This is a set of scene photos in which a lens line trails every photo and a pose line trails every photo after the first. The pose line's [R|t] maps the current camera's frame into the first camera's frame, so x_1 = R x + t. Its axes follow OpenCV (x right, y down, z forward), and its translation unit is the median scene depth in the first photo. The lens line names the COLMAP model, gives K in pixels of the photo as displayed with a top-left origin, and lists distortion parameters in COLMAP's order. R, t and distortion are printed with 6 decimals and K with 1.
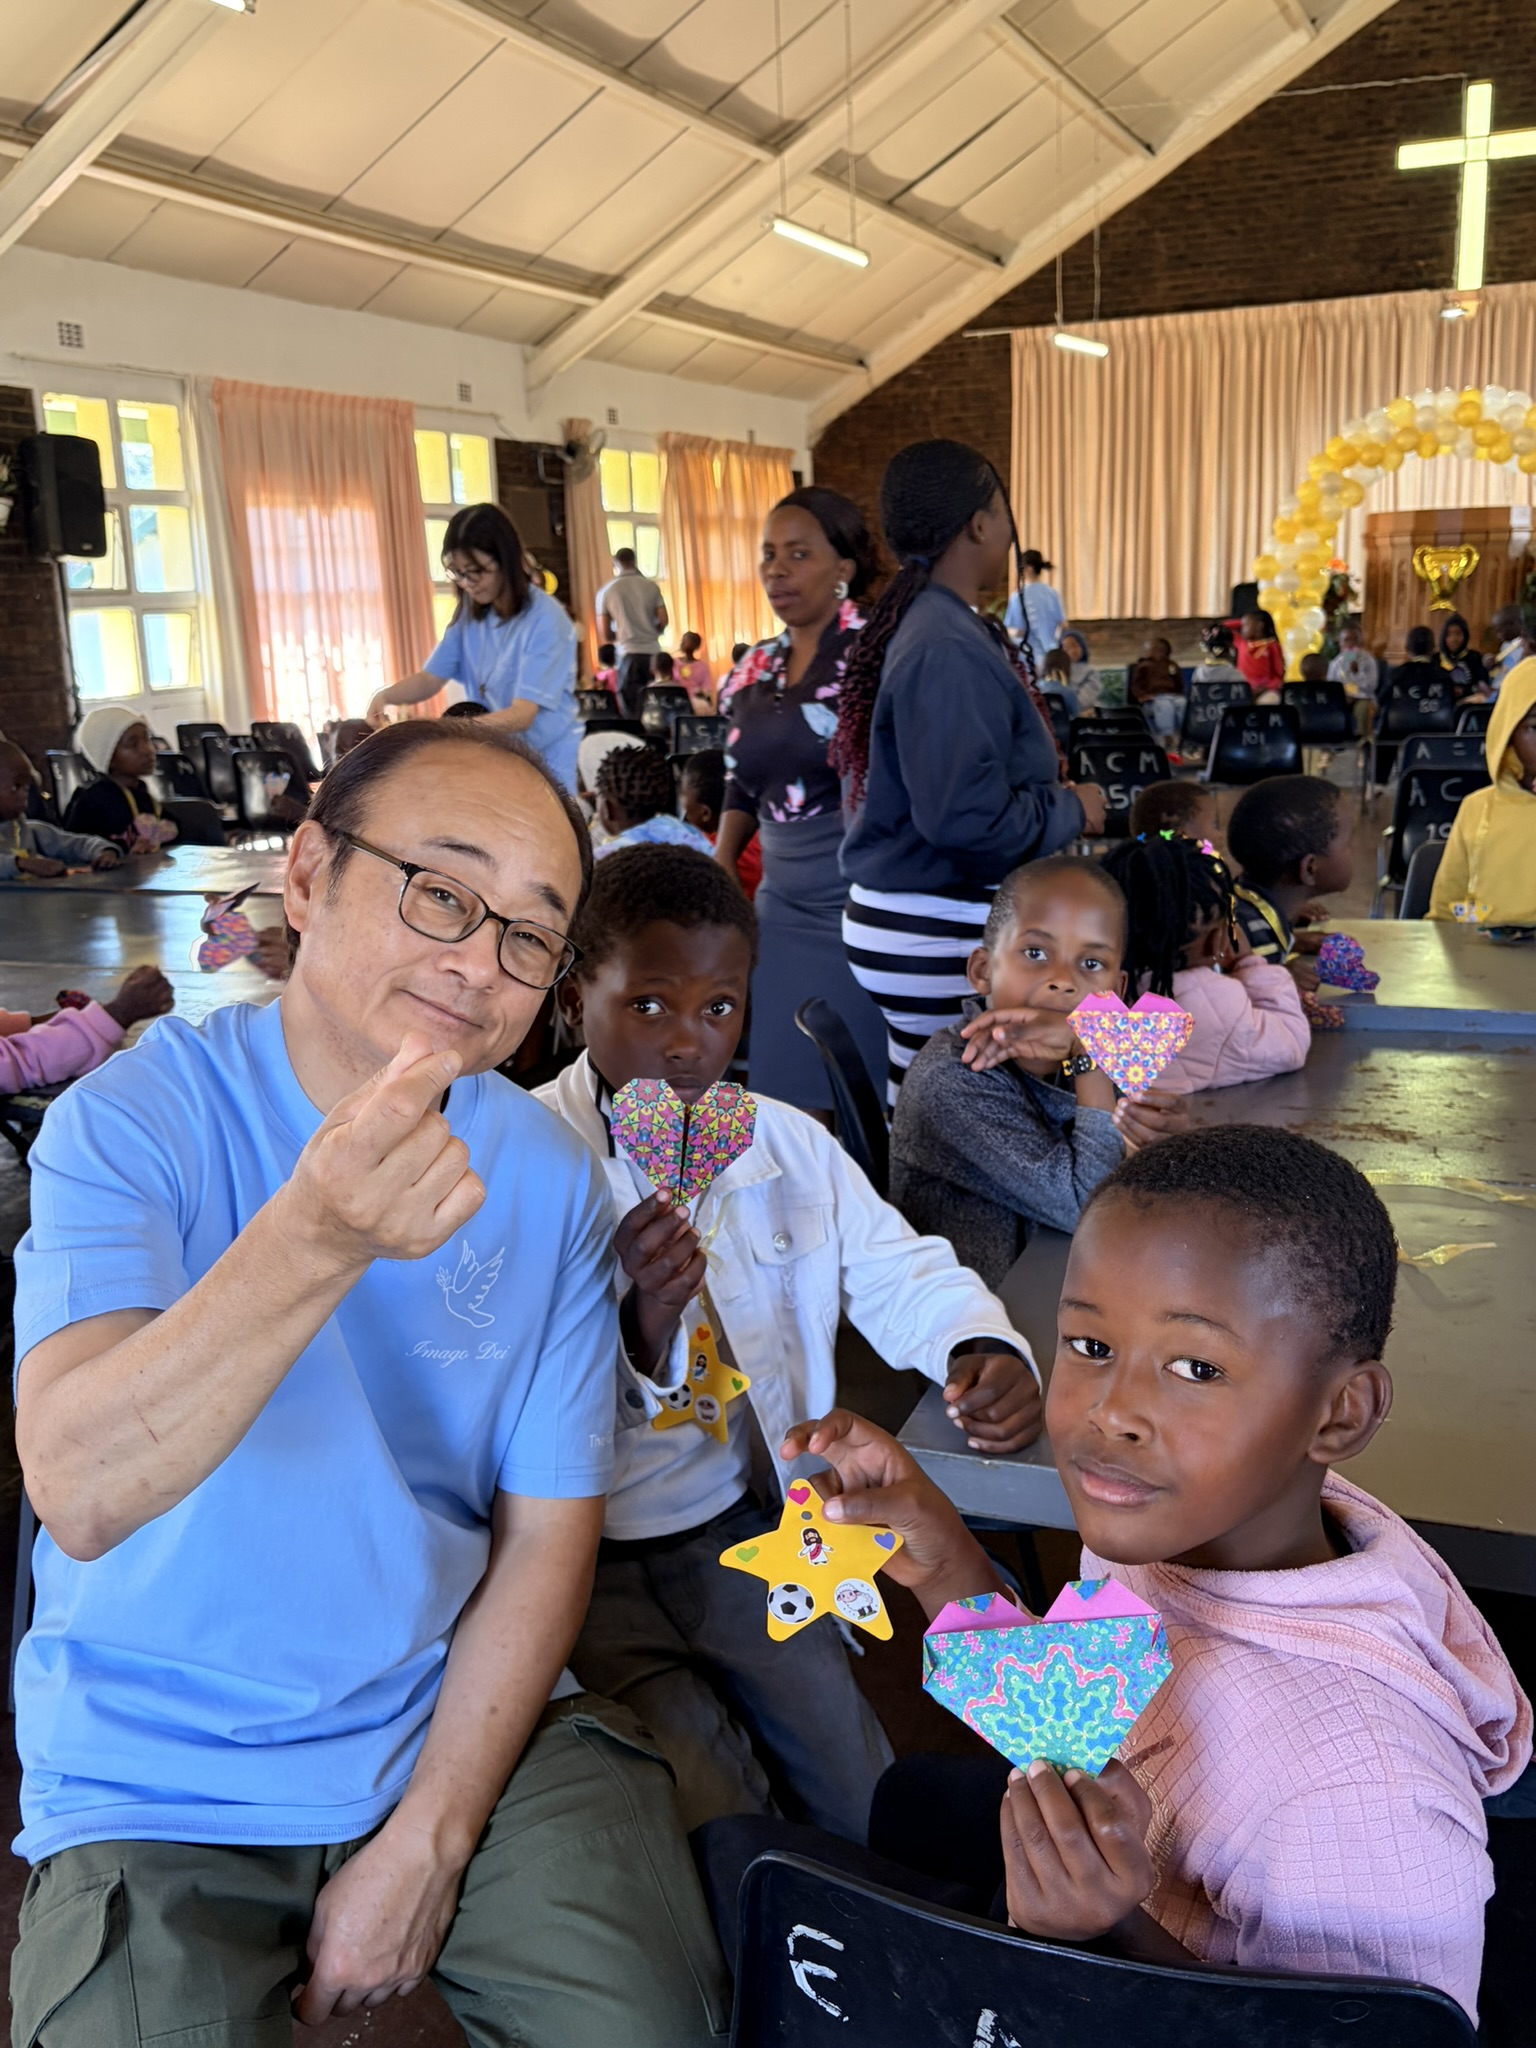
lens RADIAL K [[1809.8, 0, 767.8], [0, 1809.8, 1029.8], [0, 0, 1]] dist [-0.003554, 0.012486]
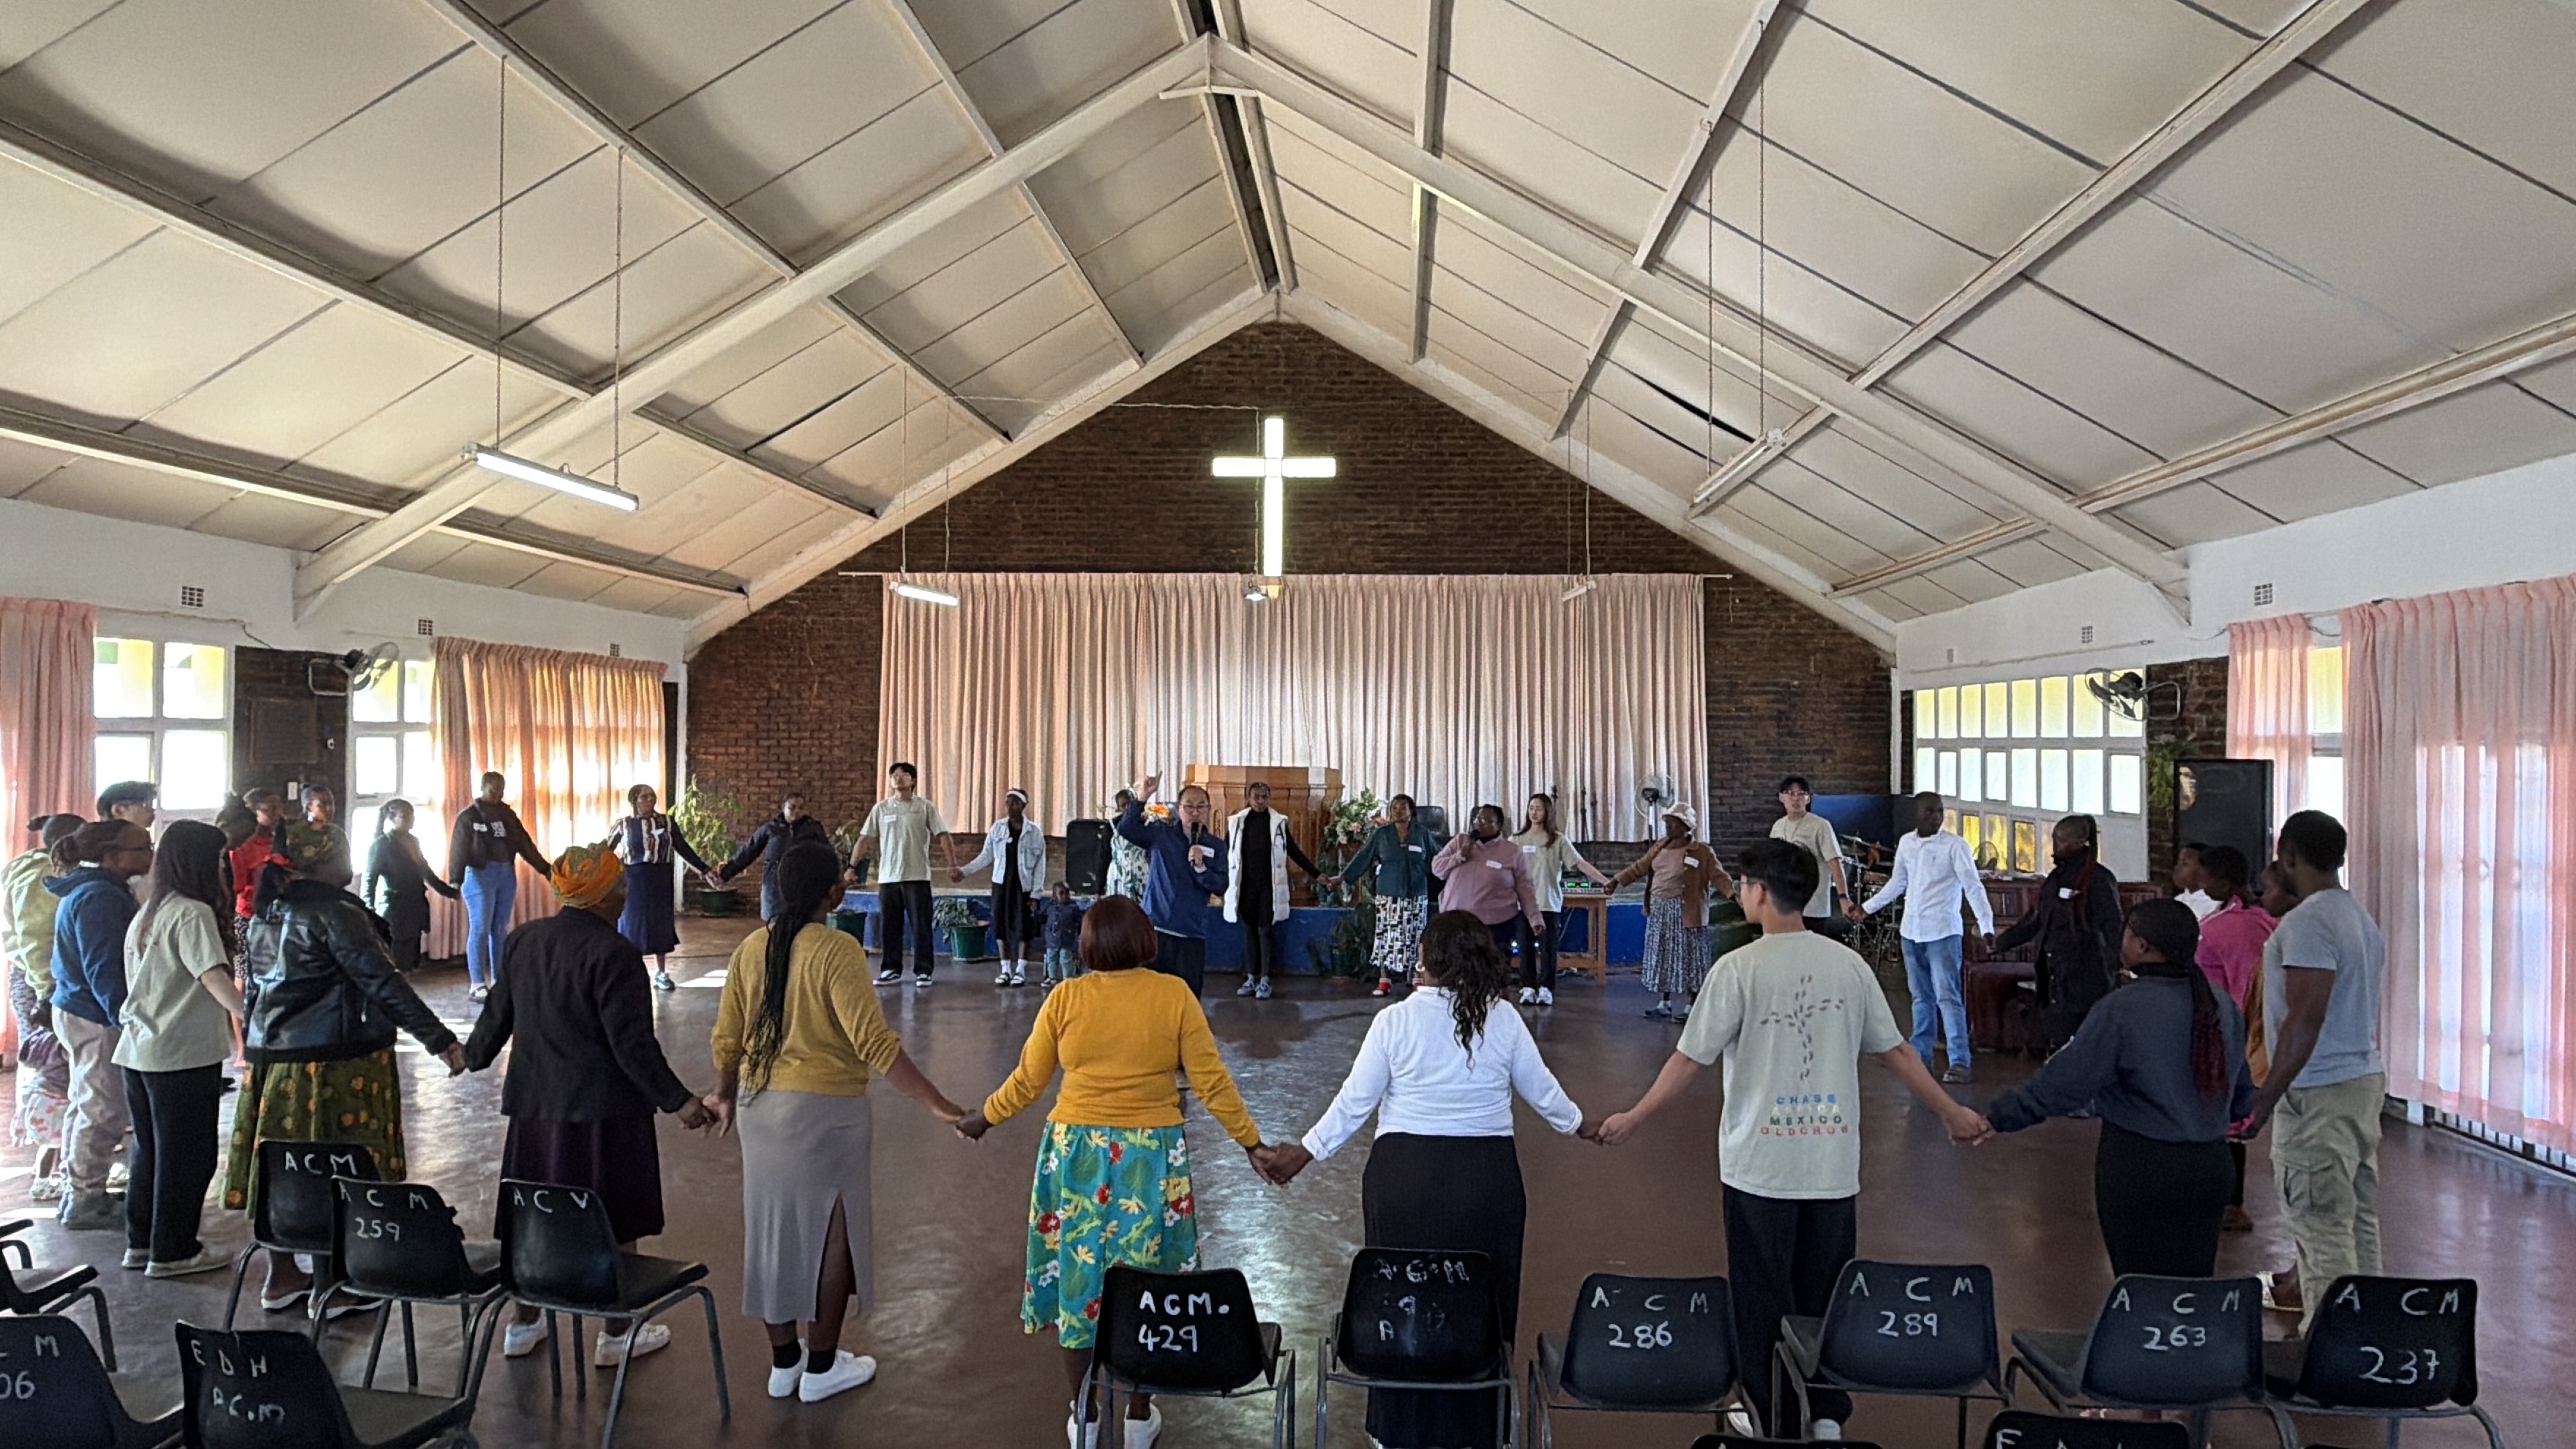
lens RADIAL K [[1420.1, 0, 1285.5], [0, 1420.1, 721.9], [0, 0, 1]] dist [-0.025153, 0.002774]
pose [[0.942167, 0.051973, 0.331088, 0.098754], [0.033005, 0.968712, -0.245984, -0.093582], [-0.333514, 0.242685, 0.910973, 0.186393]]
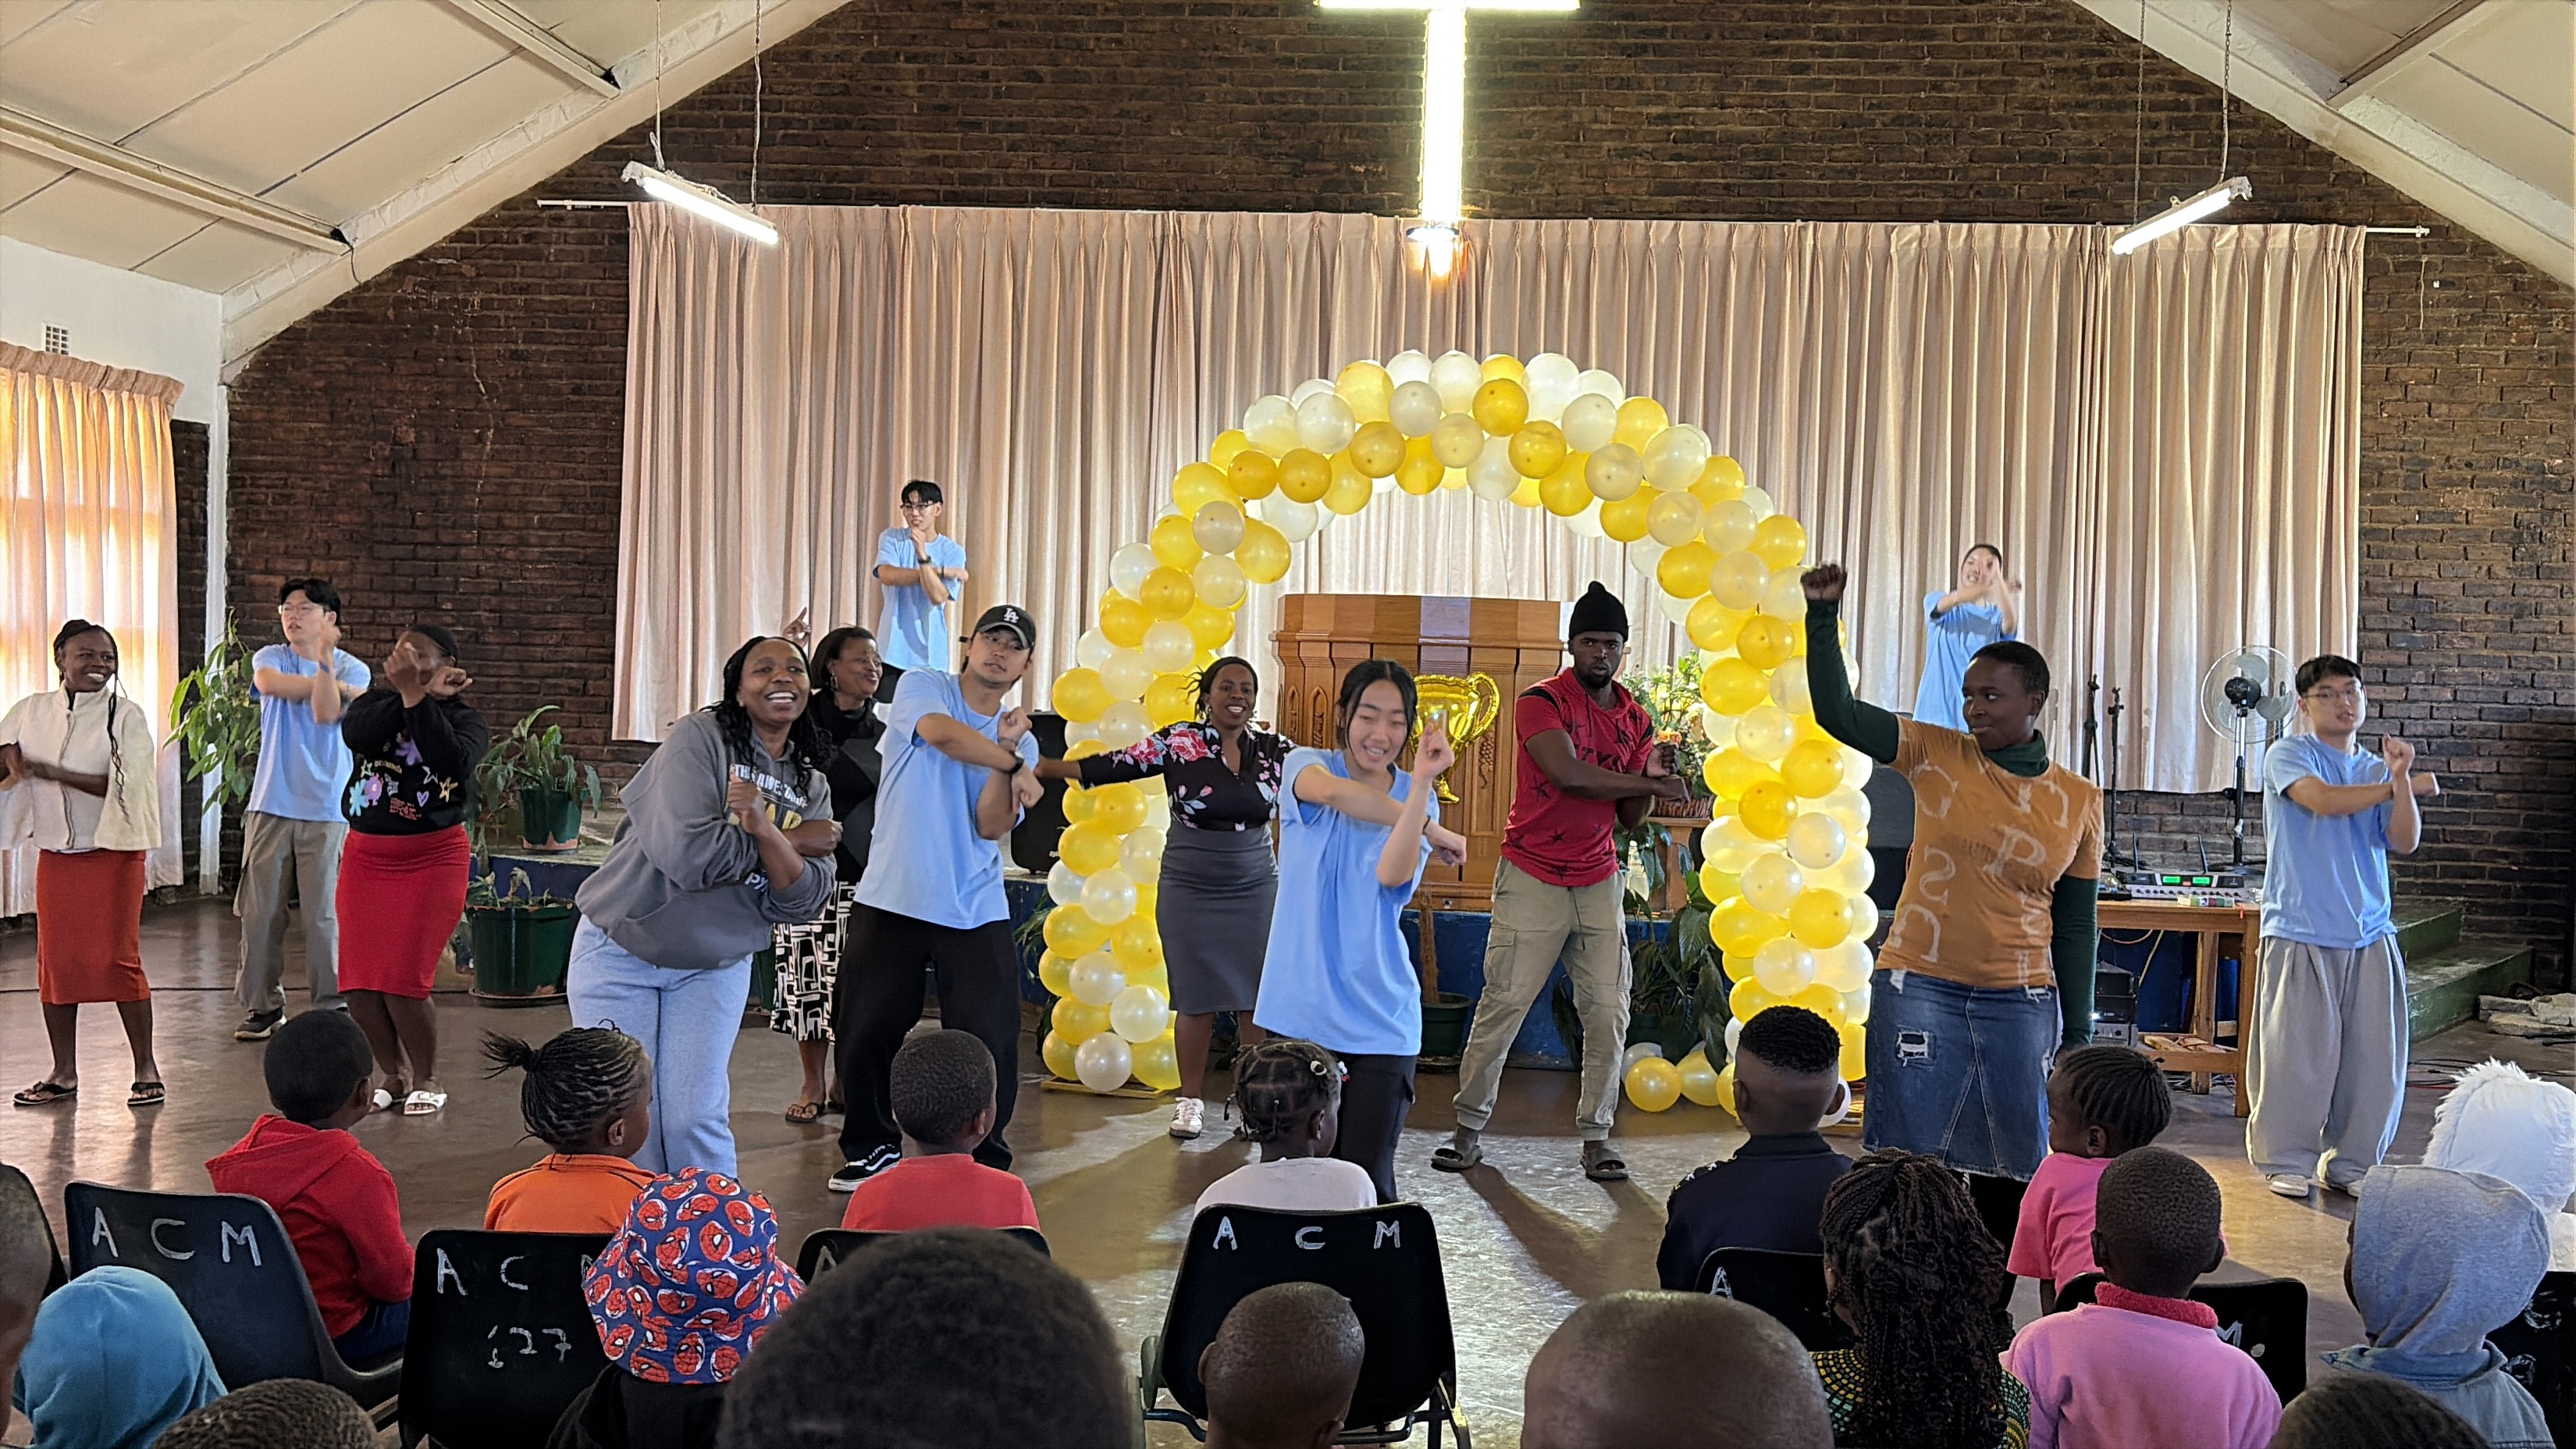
lens RADIAL K [[2210.6, 0, 1233.8], [0, 2210.6, 715.1], [0, 0, 1]] dist [-0.005309, -0.014405]
pose [[0.948594, 0.056150, 0.311475, 0.127216], [0.007651, 0.979781, -0.199926, -0.127538], [-0.316403, 0.192032, 0.928985, 0.432705]]
